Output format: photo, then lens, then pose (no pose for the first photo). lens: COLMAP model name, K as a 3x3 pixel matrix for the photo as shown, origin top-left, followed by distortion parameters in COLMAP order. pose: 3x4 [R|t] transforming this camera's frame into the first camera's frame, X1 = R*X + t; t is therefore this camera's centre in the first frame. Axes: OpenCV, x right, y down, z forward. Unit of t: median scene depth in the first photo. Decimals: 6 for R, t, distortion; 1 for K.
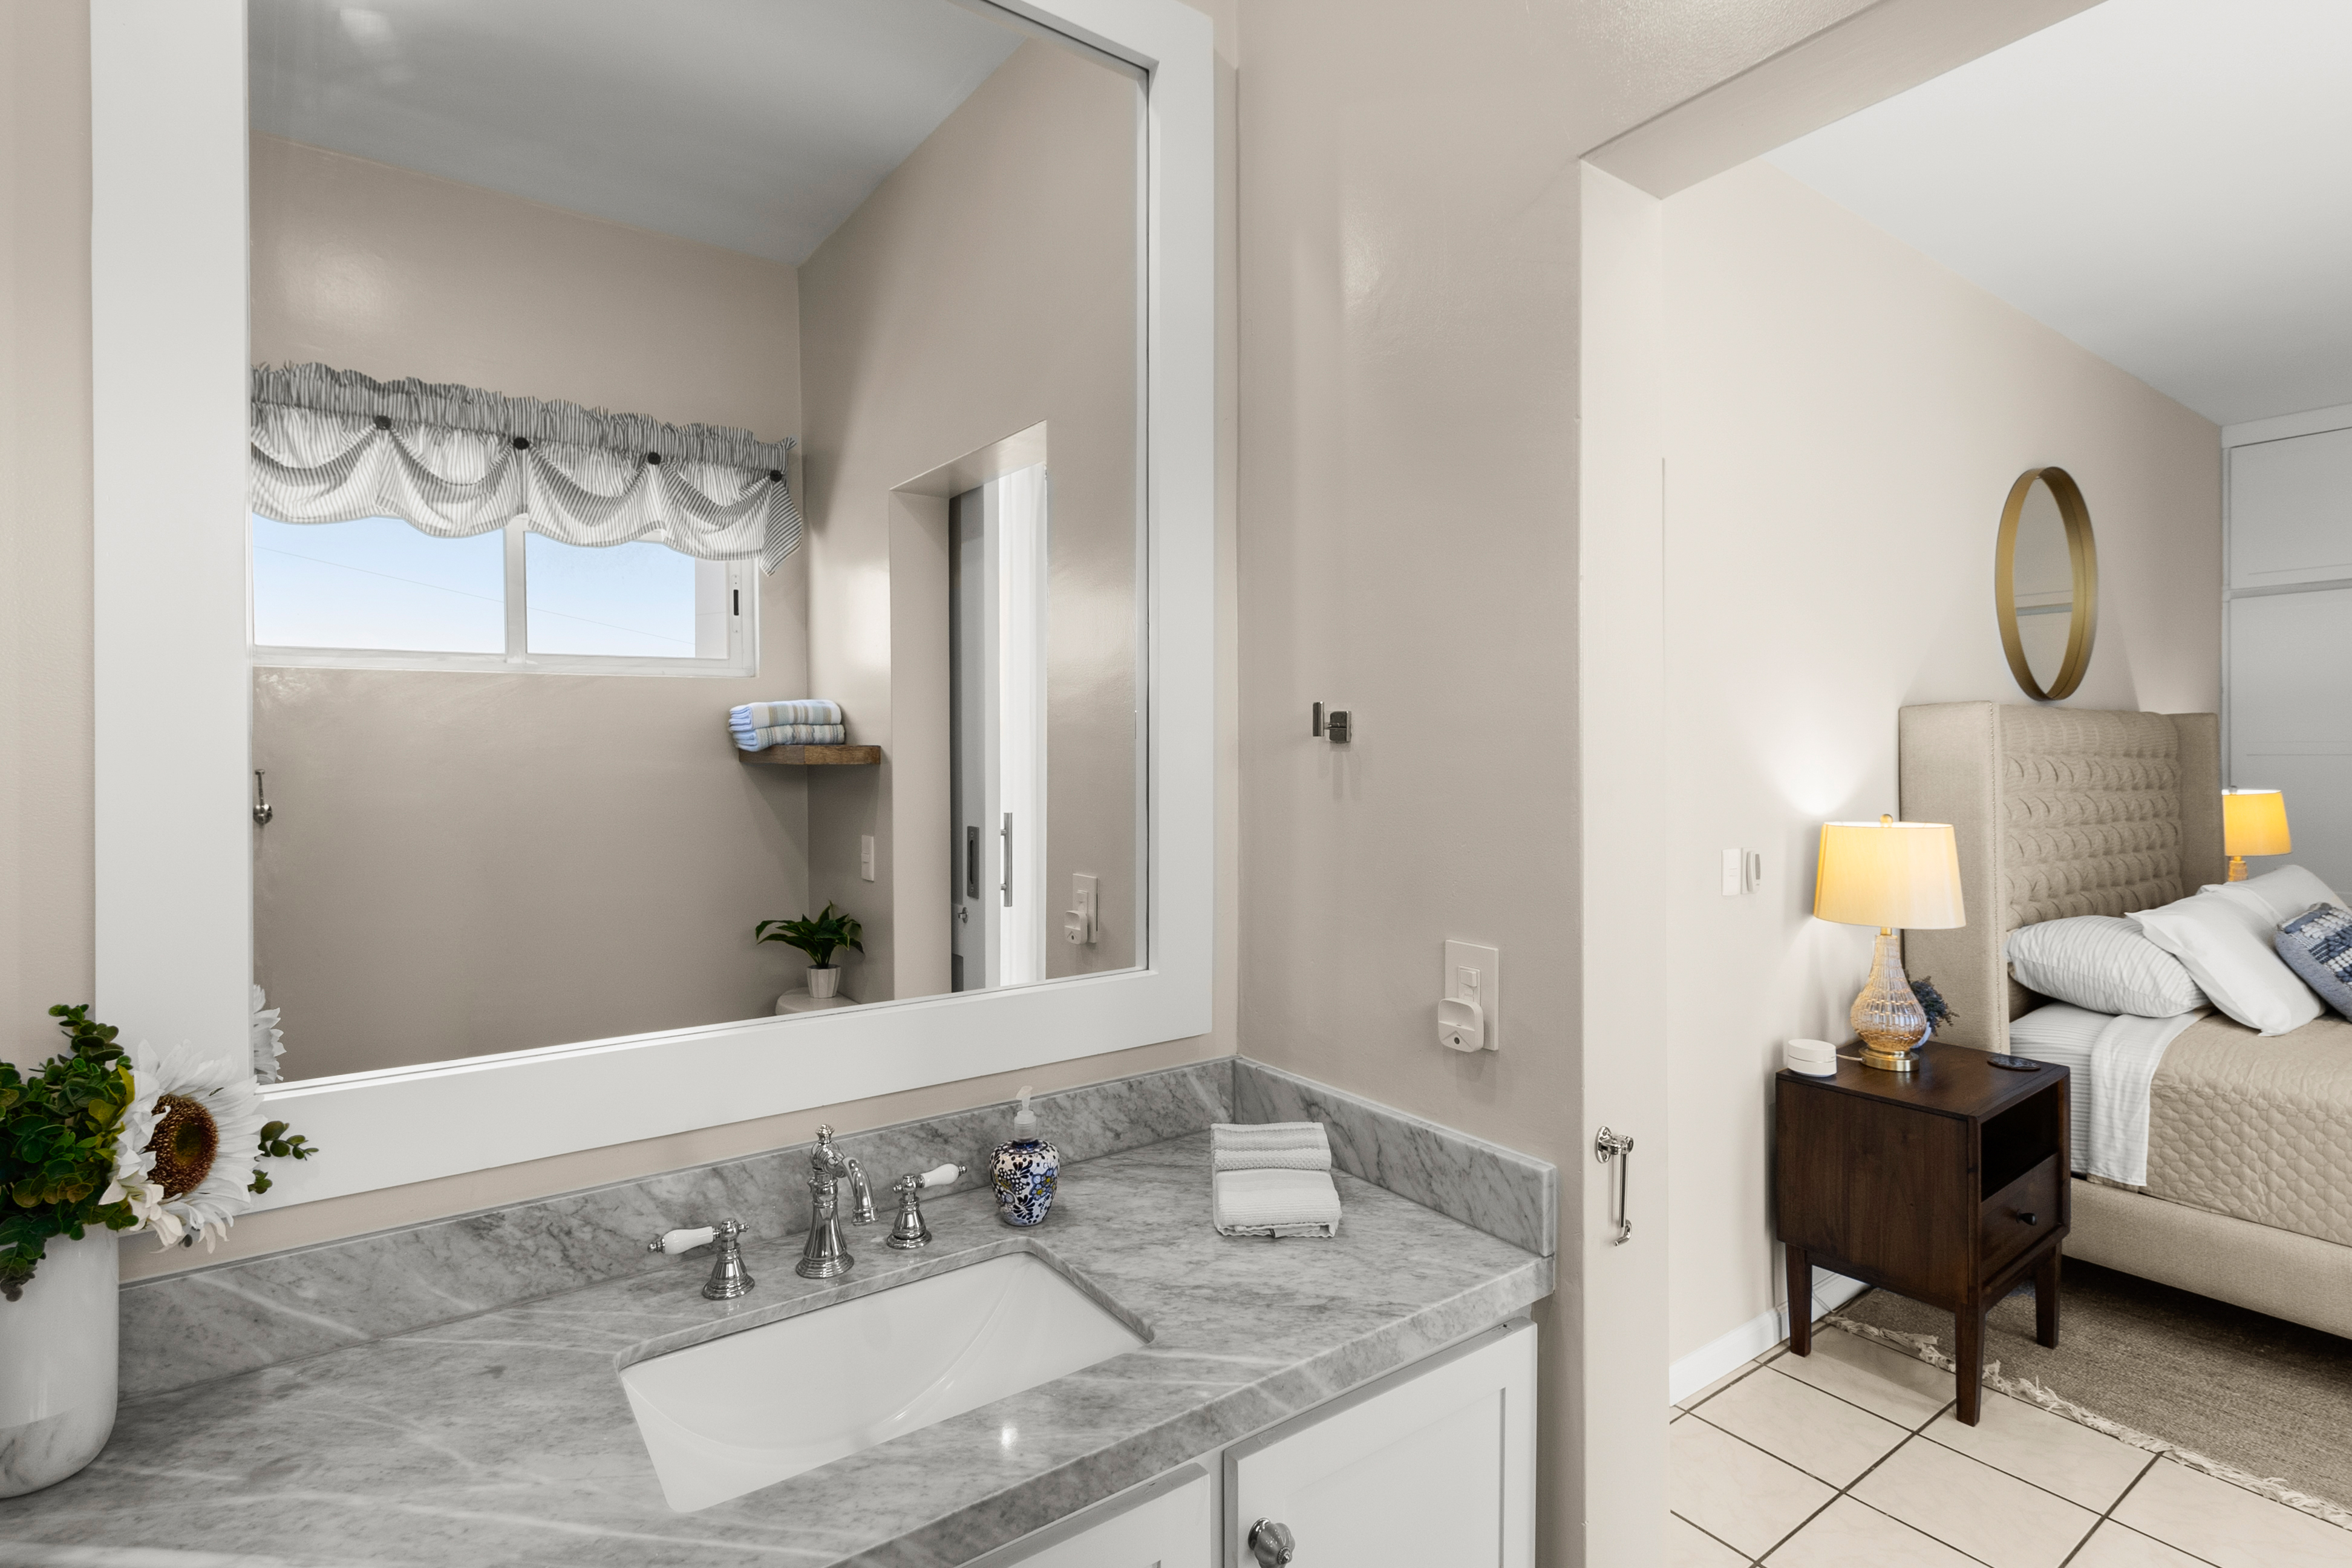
lens RADIAL K [[1129.9, 0, 1182.6], [0, 1129.9, 766.0], [0, 0, 1]] dist [0.001839, 0.000063]
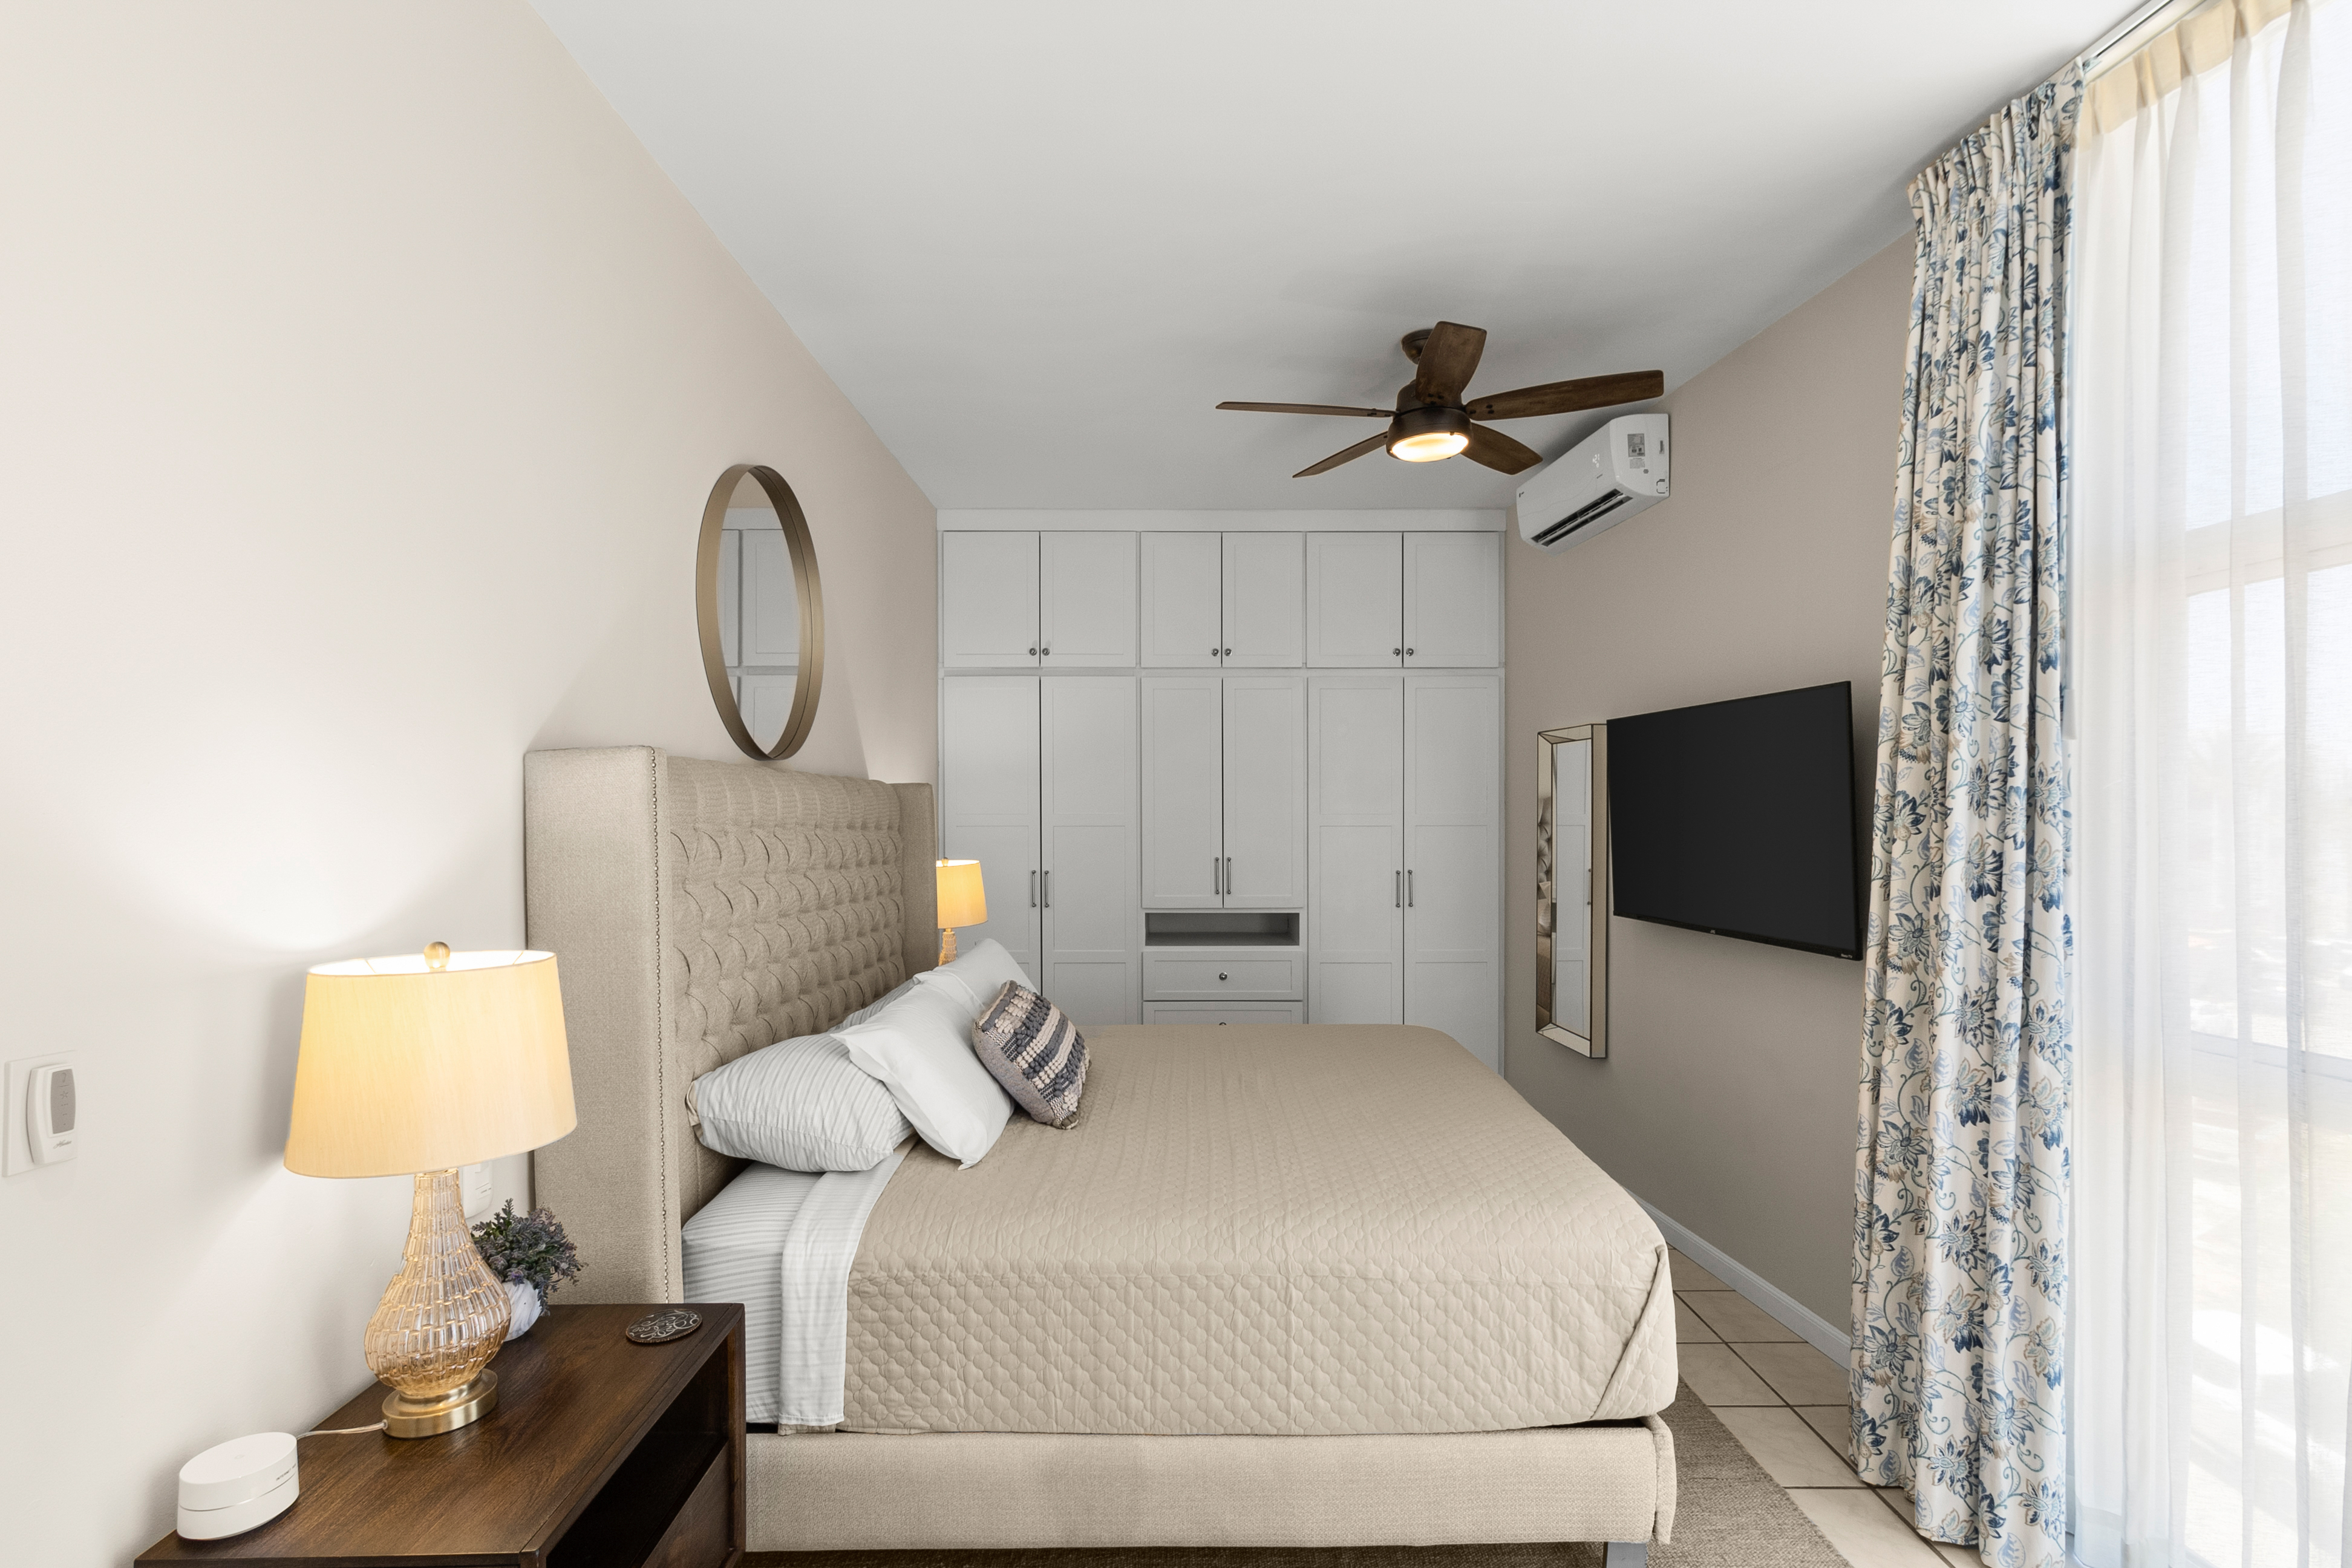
lens RADIAL K [[1105.3, 0, 1189.7], [0, 1105.3, 830.8], [0, 0, 1]] dist [0.001388, -0.000264]
pose [[0.577216, -0.003333, 0.816584, 0.363631], [0.004343, 0.999990, 0.001012, -0.008609], [-0.816580, 0.002962, 0.577225, 0.369022]]
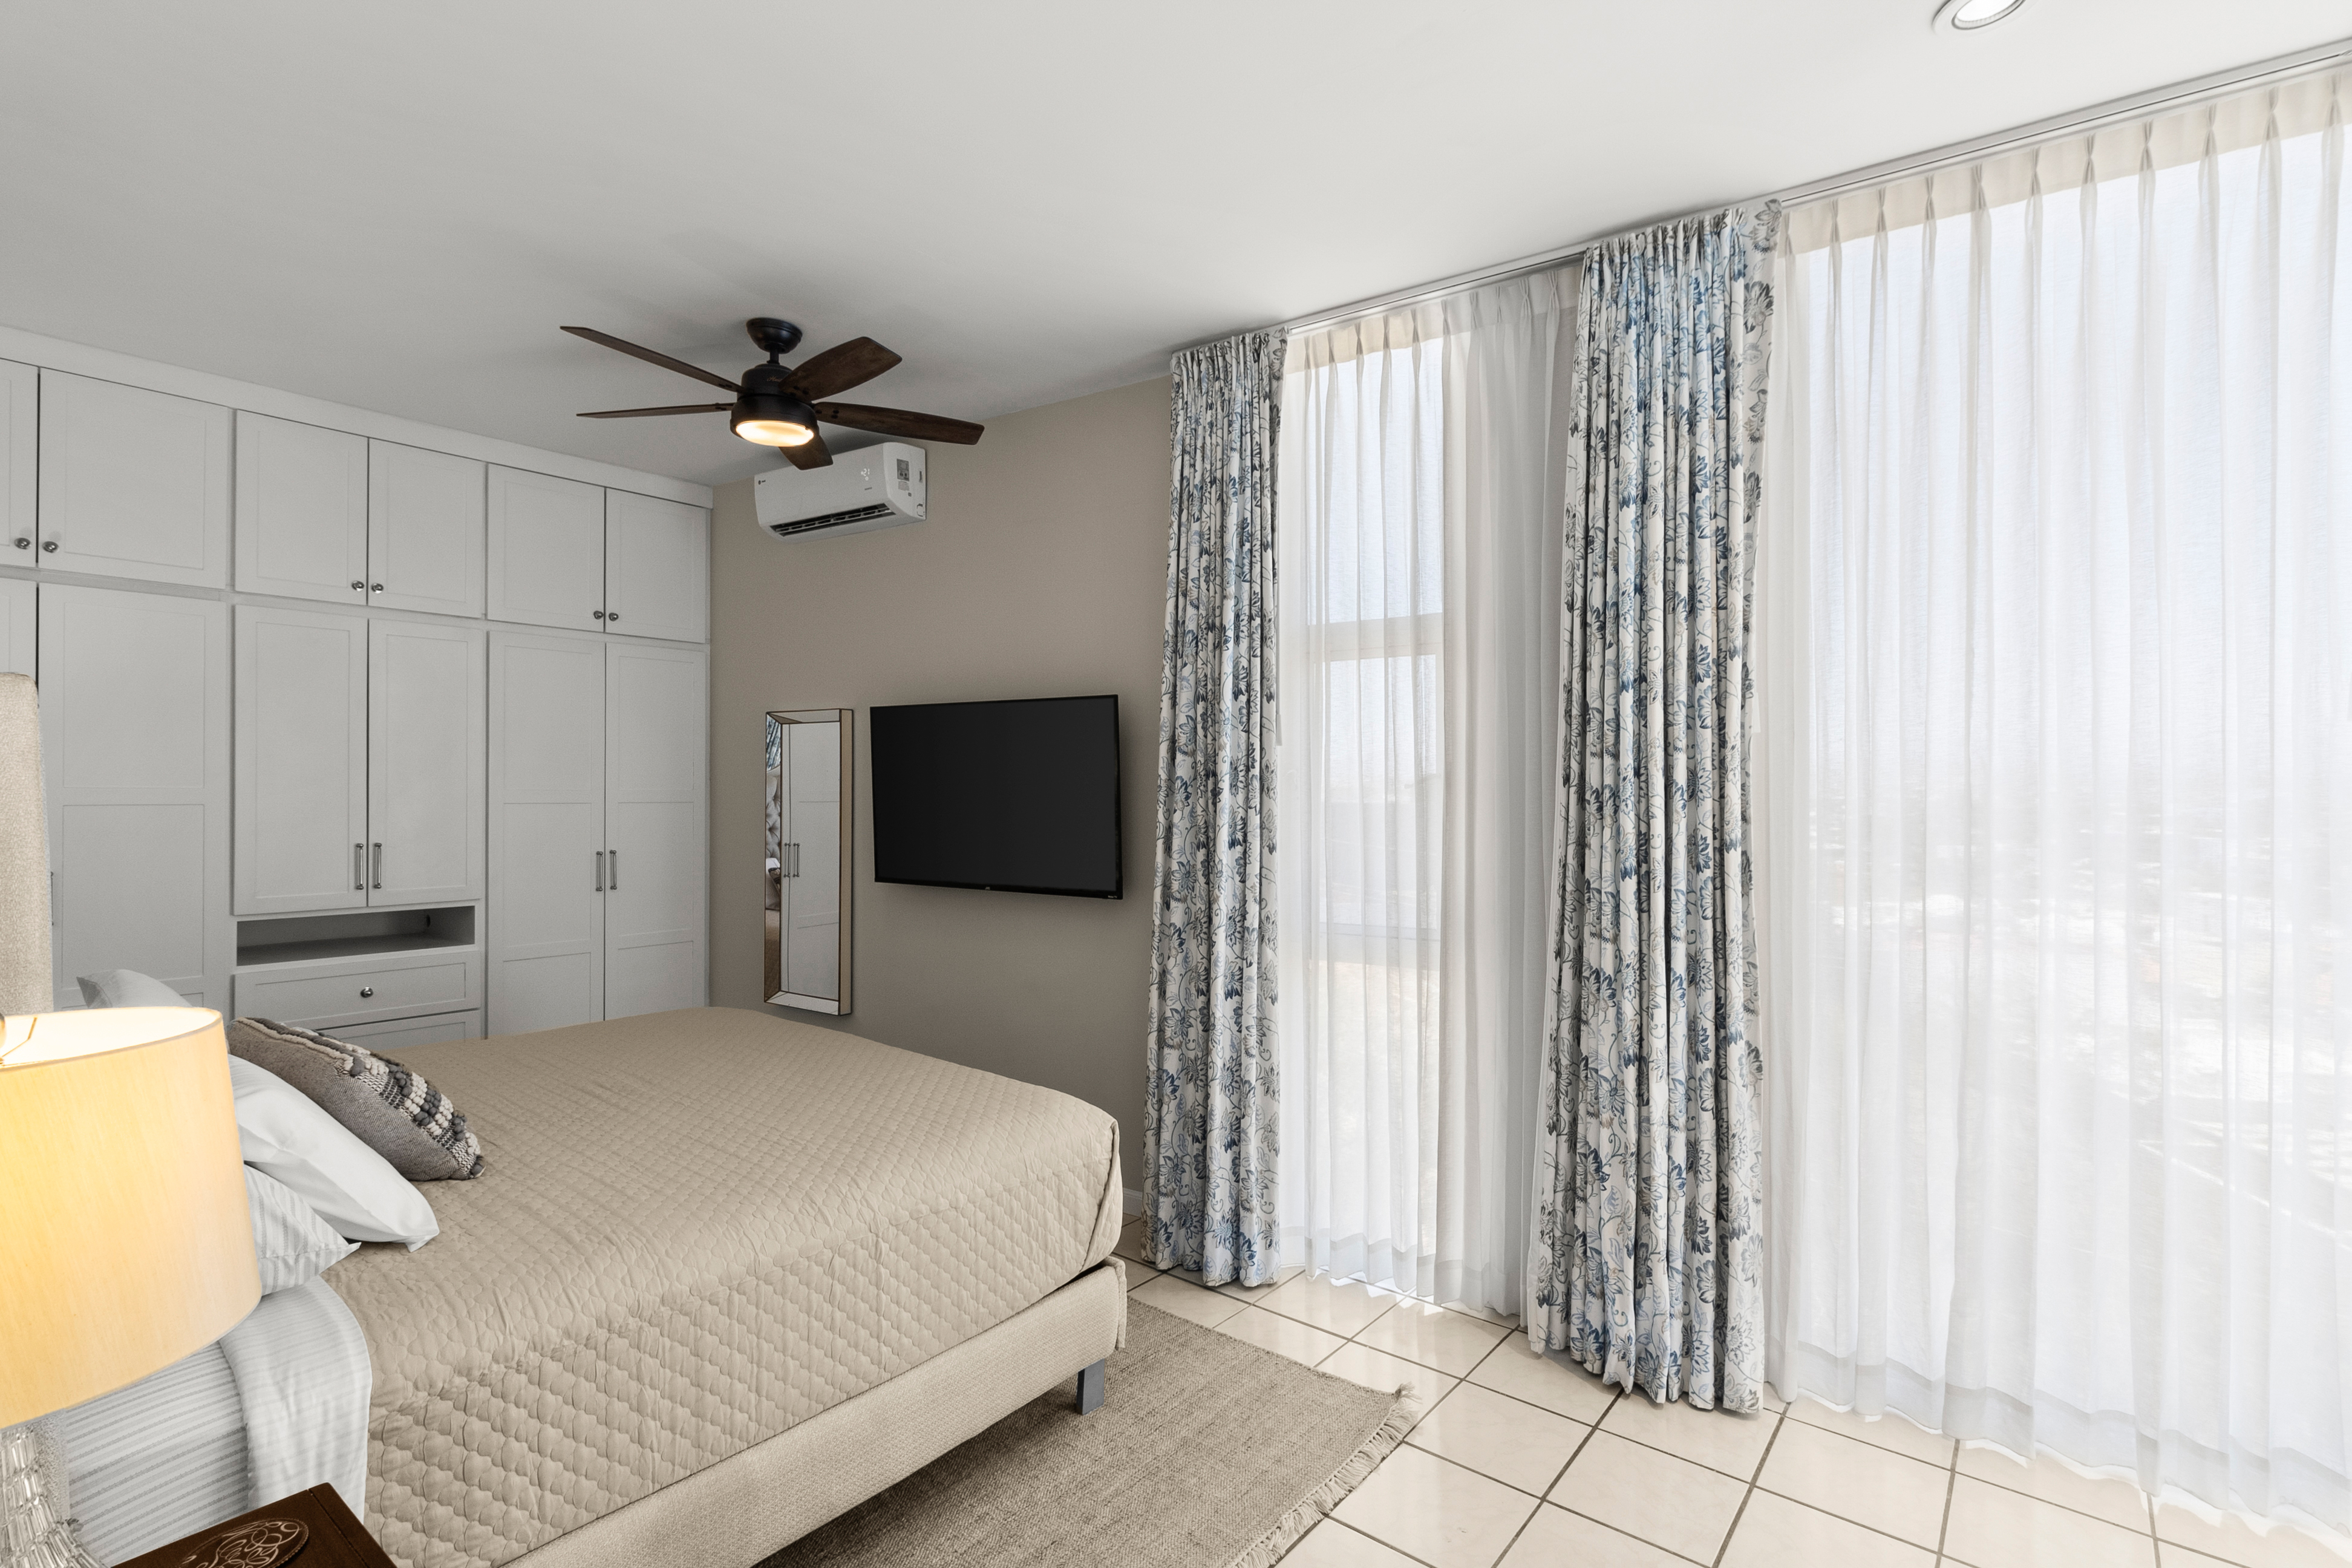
lens RADIAL K [[1090.3, 0, 1182.9], [0, 1090.3, 786.9], [0, 0, 1]] dist [-0.001220, -0.000443]
pose [[-0.267597, 0.013385, 0.963438, 0.226933], [0.009561, 0.999891, -0.011236, -0.010309], [-0.963484, 0.006205, -0.267696, 0.695769]]
